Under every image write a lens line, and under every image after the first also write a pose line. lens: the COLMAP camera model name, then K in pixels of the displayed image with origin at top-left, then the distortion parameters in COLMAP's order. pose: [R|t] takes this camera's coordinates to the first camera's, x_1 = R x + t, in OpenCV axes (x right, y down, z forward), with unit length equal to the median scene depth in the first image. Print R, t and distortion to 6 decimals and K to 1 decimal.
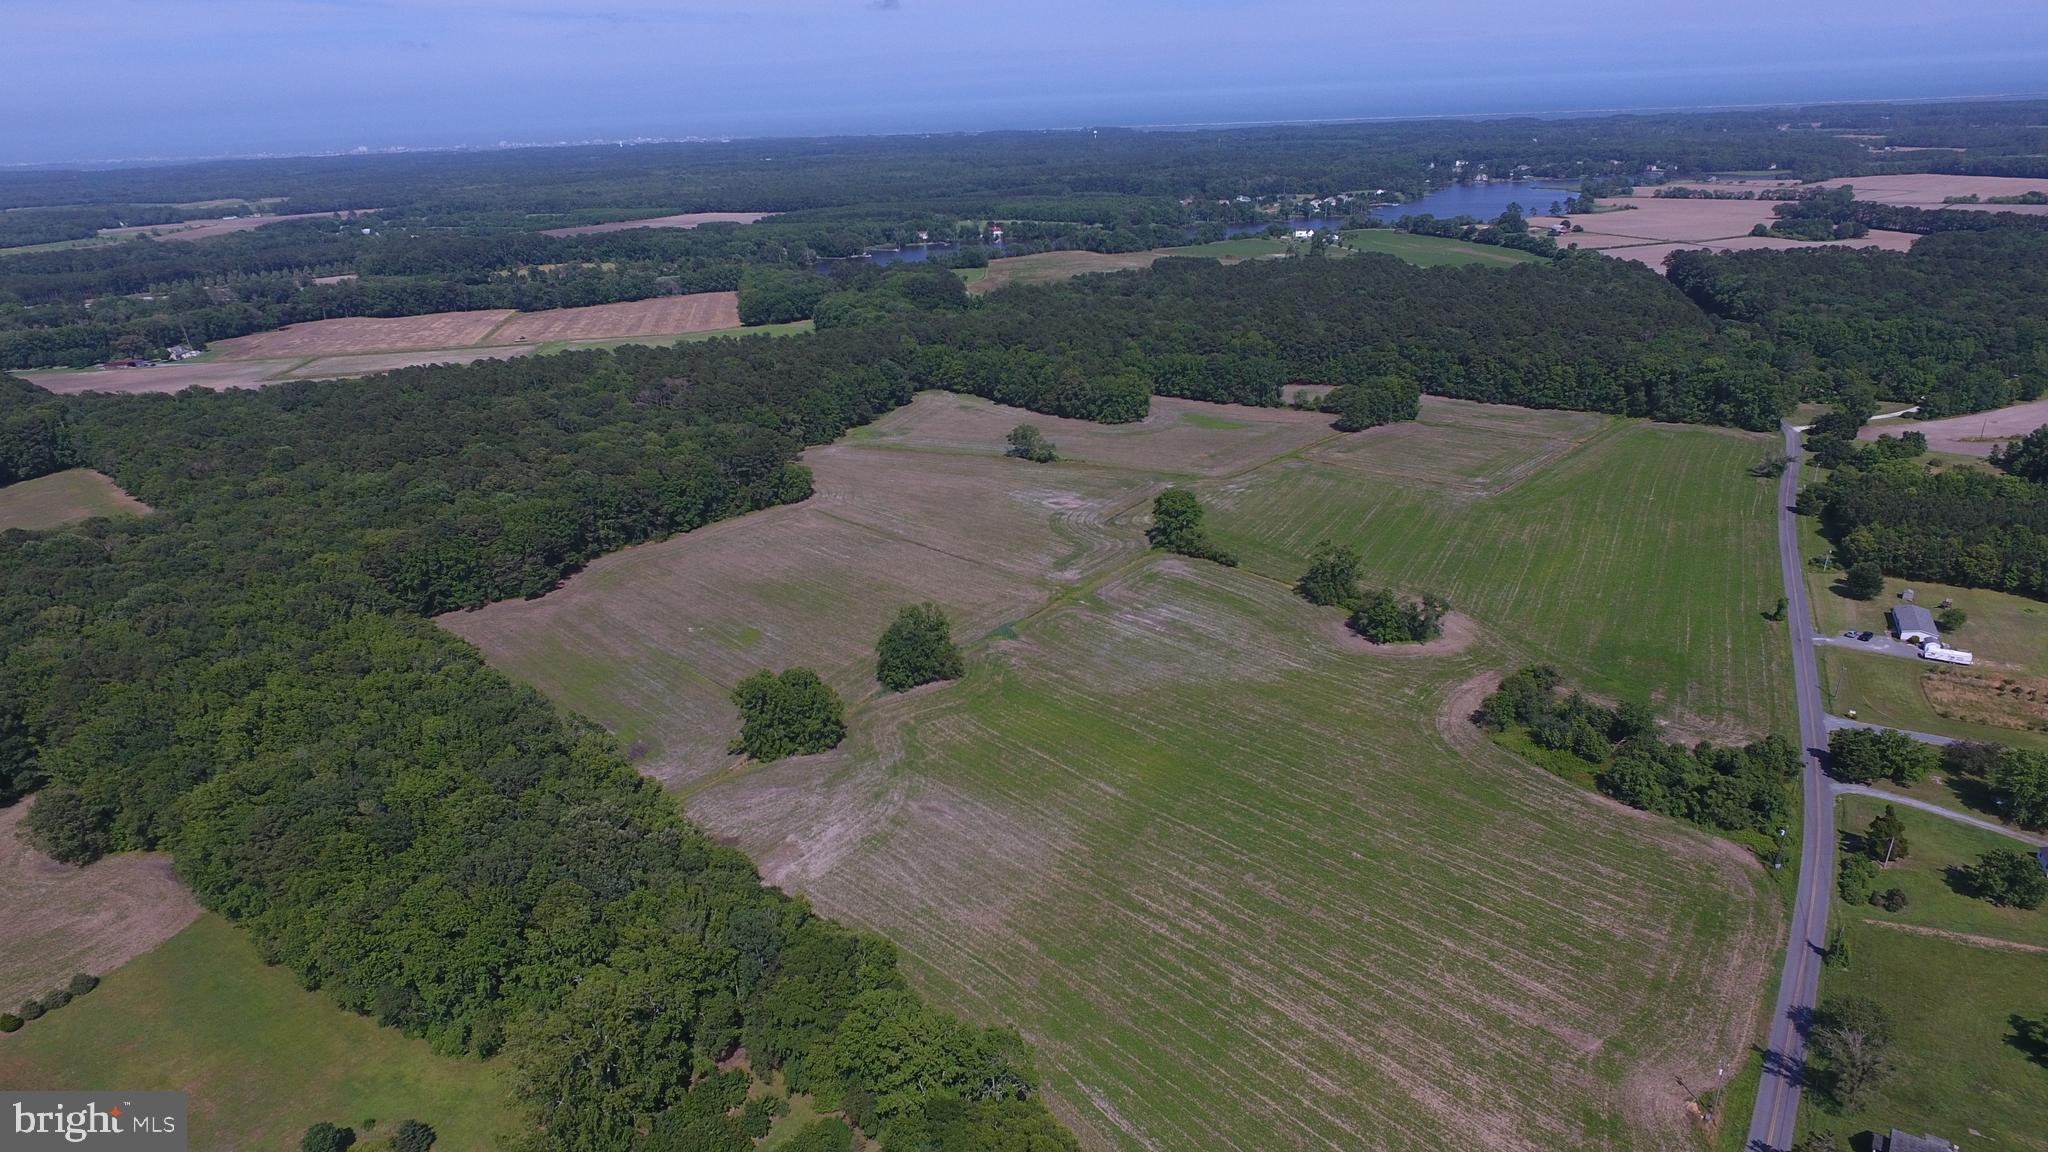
lens RADIAL K [[1183.6, 0, 1011.8], [0, 1183.6, 571.0], [0, 0, 1]] dist [-0.009841, 0.014912]
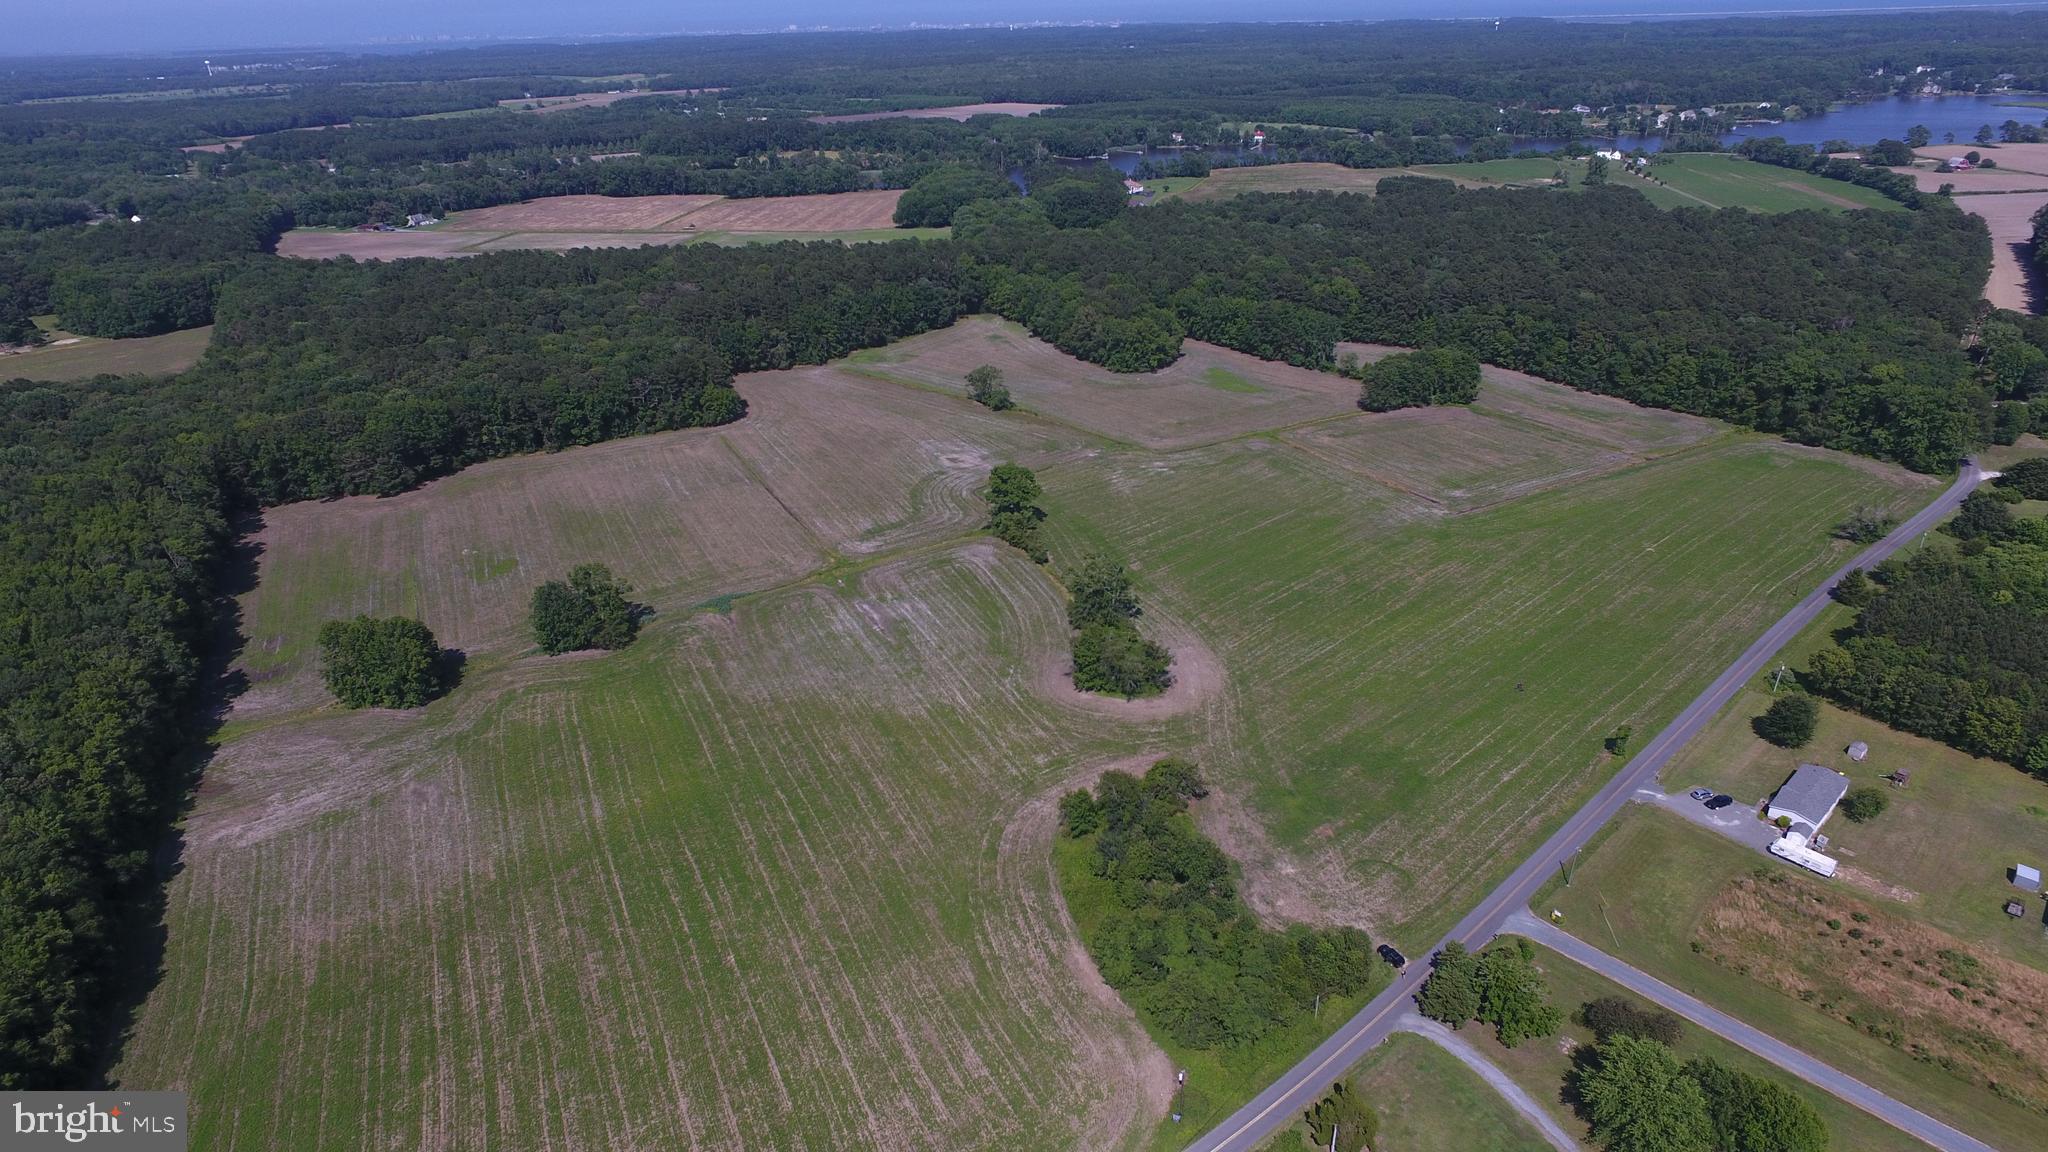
lens RADIAL K [[1183.6, 0, 1017.5], [0, 1183.6, 573.8], [0, 0, 1]] dist [-0.009841, 0.014912]
pose [[0.949096, 0.145850, -0.279185, 0.351262], [-0.121626, 0.987290, 0.102303, -0.070279], [0.290558, -0.063139, 0.954772, 0.149104]]
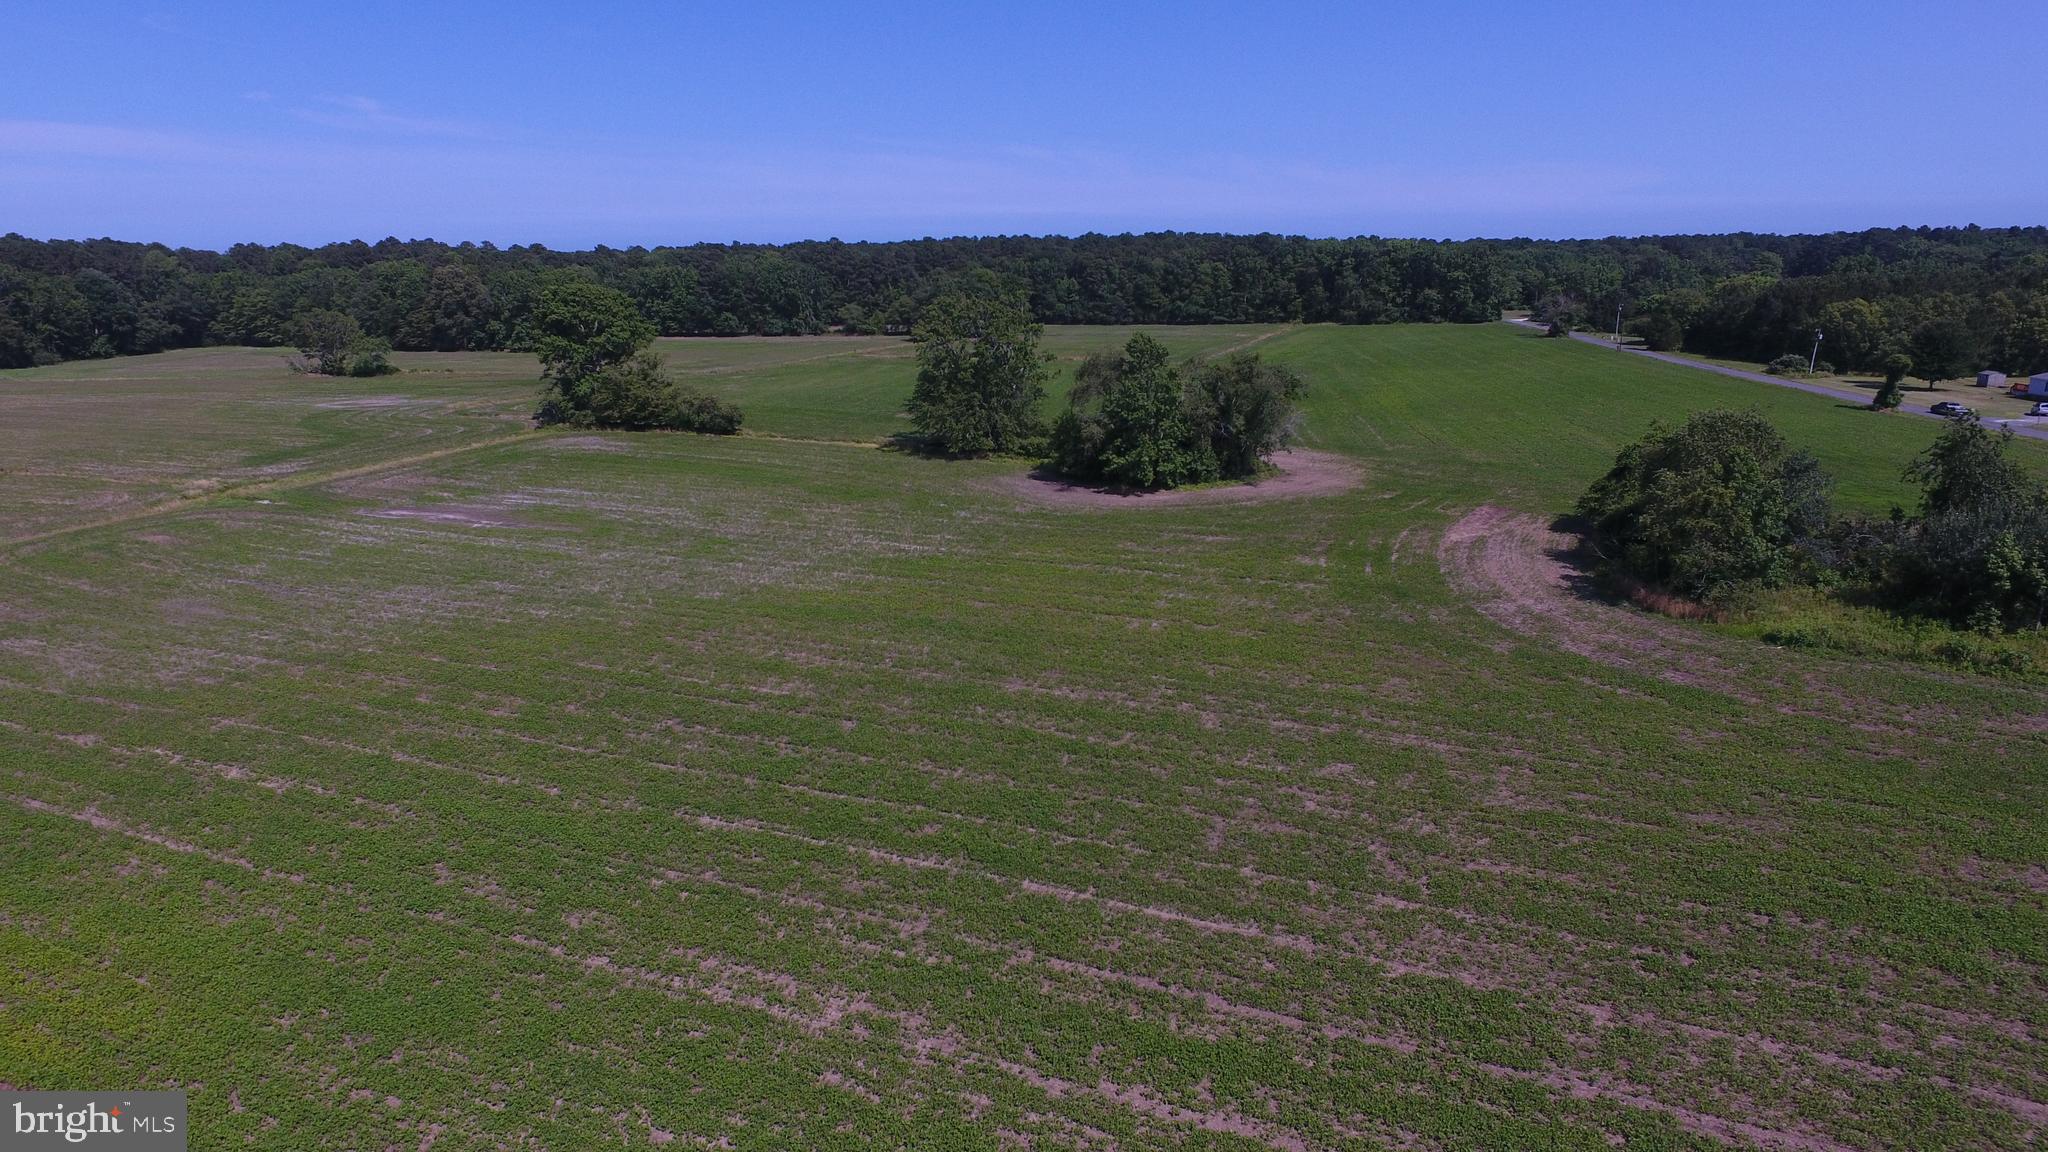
lens RADIAL K [[1183.6, 0, 1013.1], [0, 1183.6, 580.7], [0, 0, 1]] dist [-0.009841, 0.014912]
pose [[0.929950, -0.073557, 0.360253, 0.107518], [0.115391, 0.988670, -0.096000, 0.083635], [-0.349110, 0.130846, 0.927902, 0.501802]]
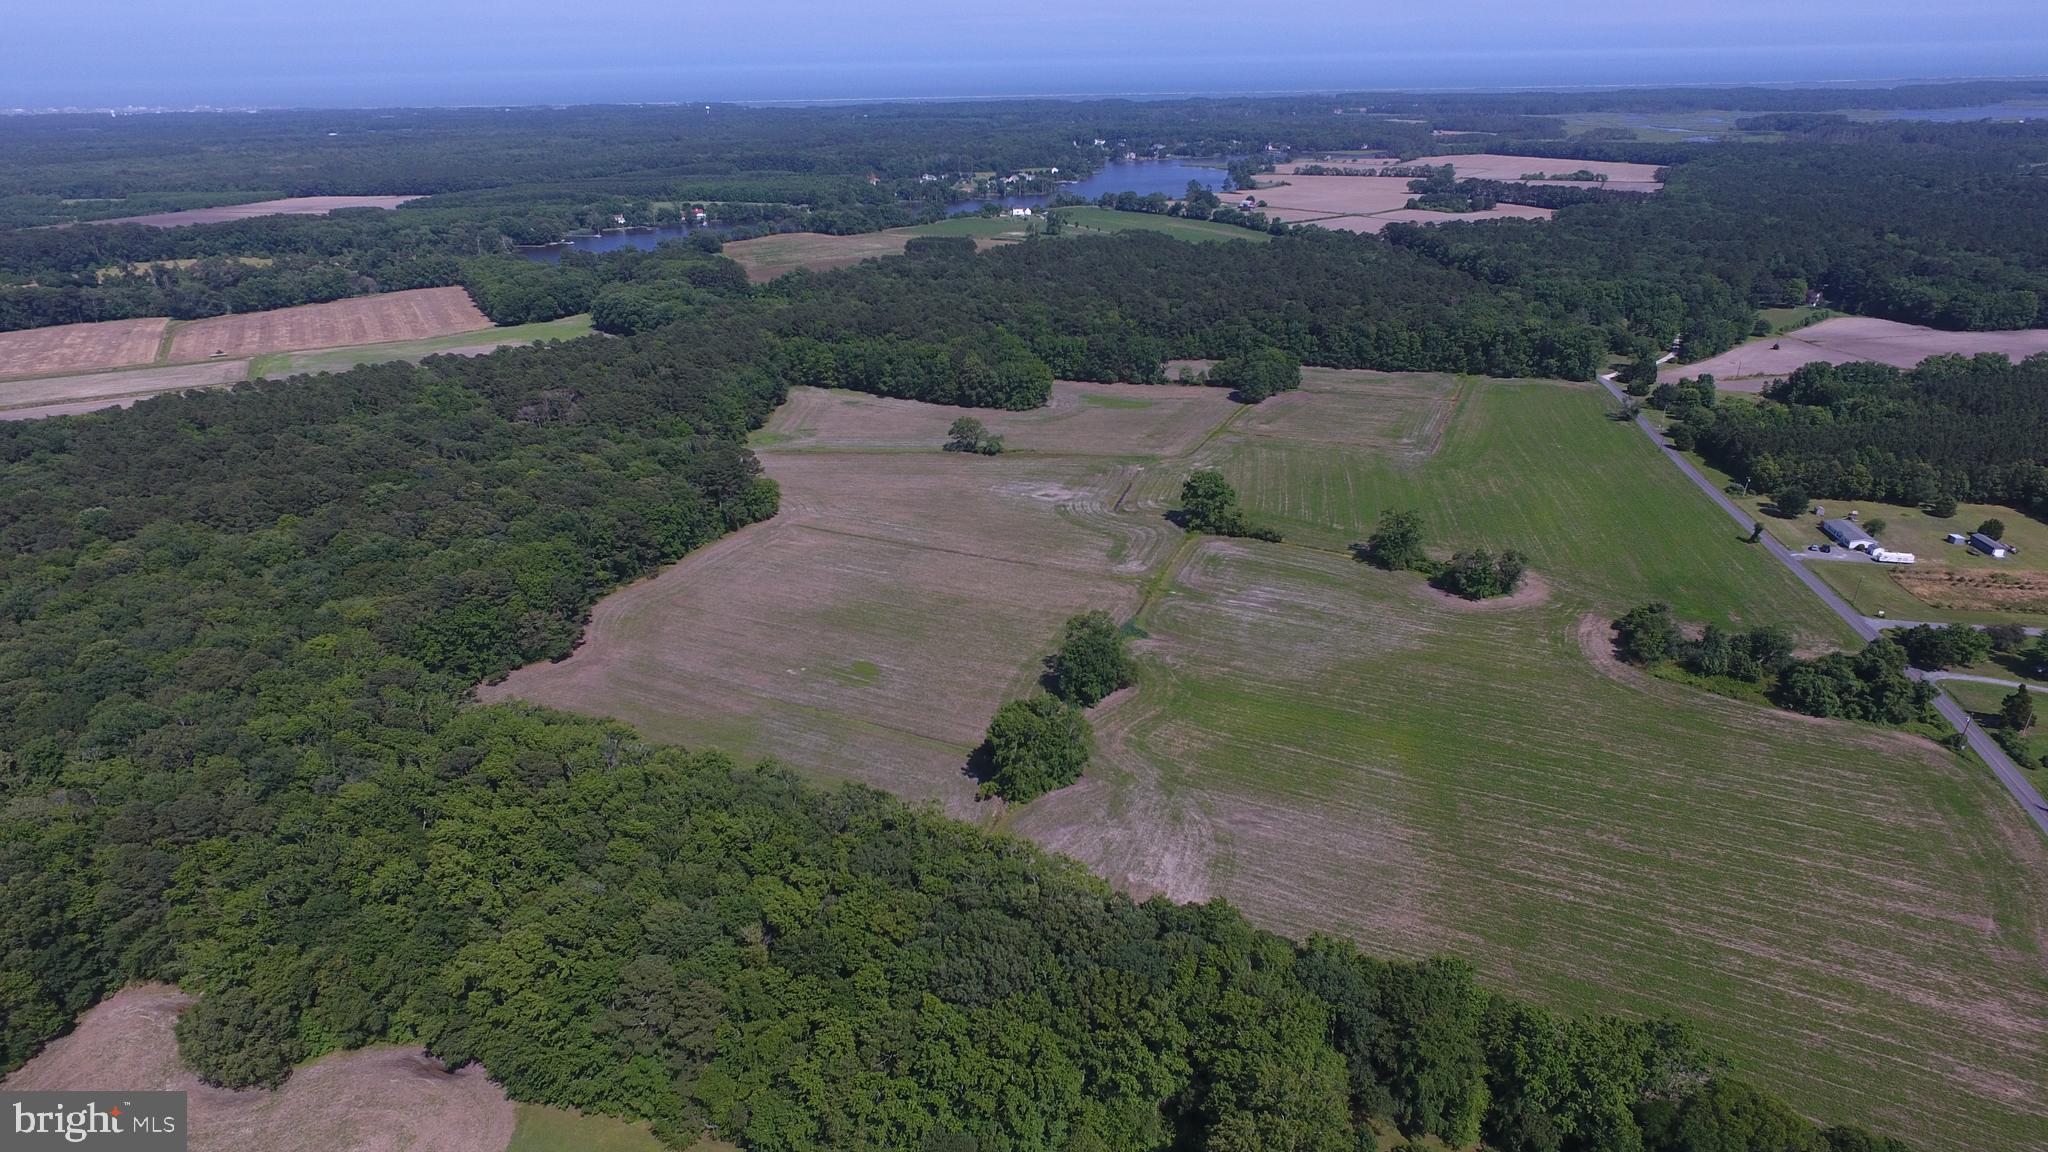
lens RADIAL K [[1183.6, 0, 1006.8], [0, 1183.6, 575.4], [0, 0, 1]] dist [-0.009841, 0.014912]
pose [[0.946941, -0.106321, 0.303313, -0.299724], [0.099995, 0.994323, 0.036360, -0.030680], [-0.305457, -0.004101, 0.952197, 0.079742]]
